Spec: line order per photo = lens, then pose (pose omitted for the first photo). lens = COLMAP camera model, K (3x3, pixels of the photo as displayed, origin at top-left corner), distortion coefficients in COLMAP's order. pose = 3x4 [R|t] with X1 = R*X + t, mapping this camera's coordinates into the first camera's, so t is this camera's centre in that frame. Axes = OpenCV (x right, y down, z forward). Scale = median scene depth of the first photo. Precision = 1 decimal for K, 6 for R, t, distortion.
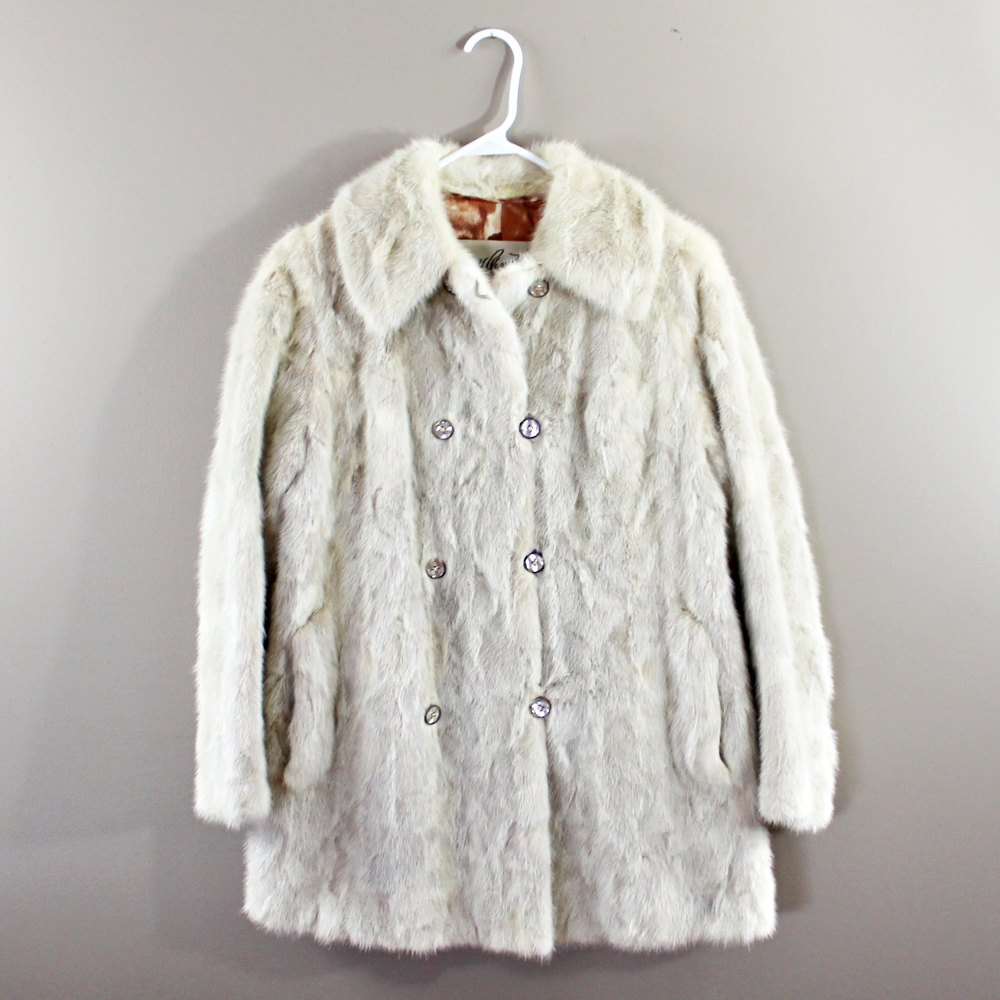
lens RADIAL K [[2309.6, 0, 500.0], [0, 2309.6, 500.0], [0, 0, 1]] dist [-0.117436, -0.146871]
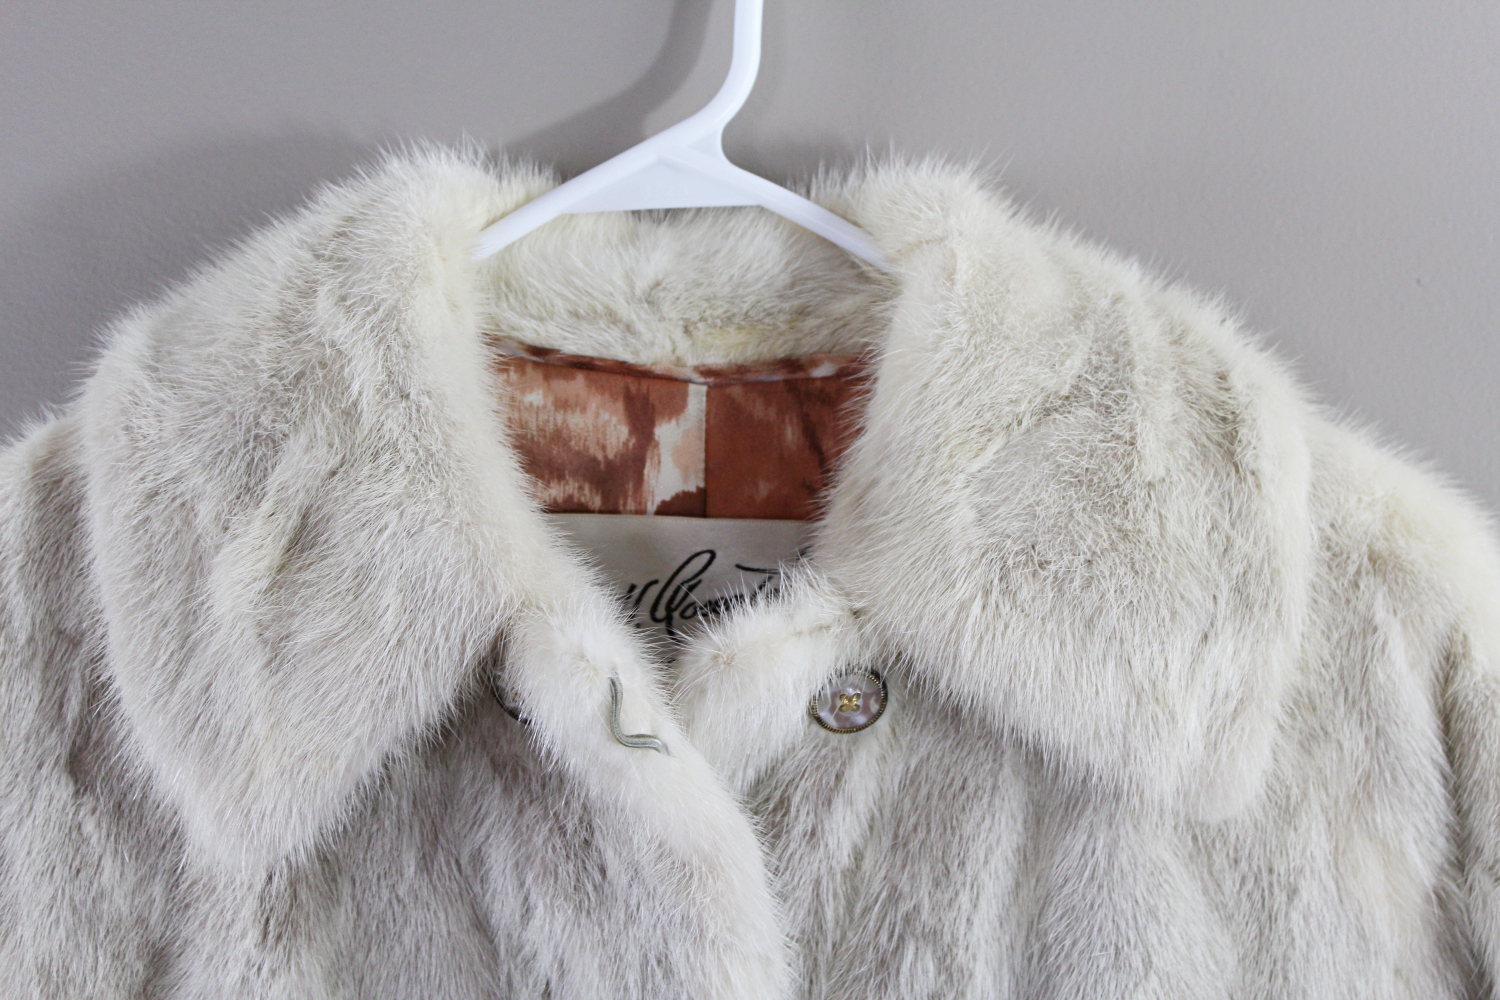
lens RADIAL K [[1682.6, 0, 750.0], [0, 1682.6, 500.0], [0, 0, 1]] dist [0.011107, 0.004078]
pose [[0.998514, 0.003169, 0.054399, -0.005130], [0.002744, 0.994116, -0.108286, -0.093512], [-0.054422, 0.108275, 0.992630, 0.805923]]
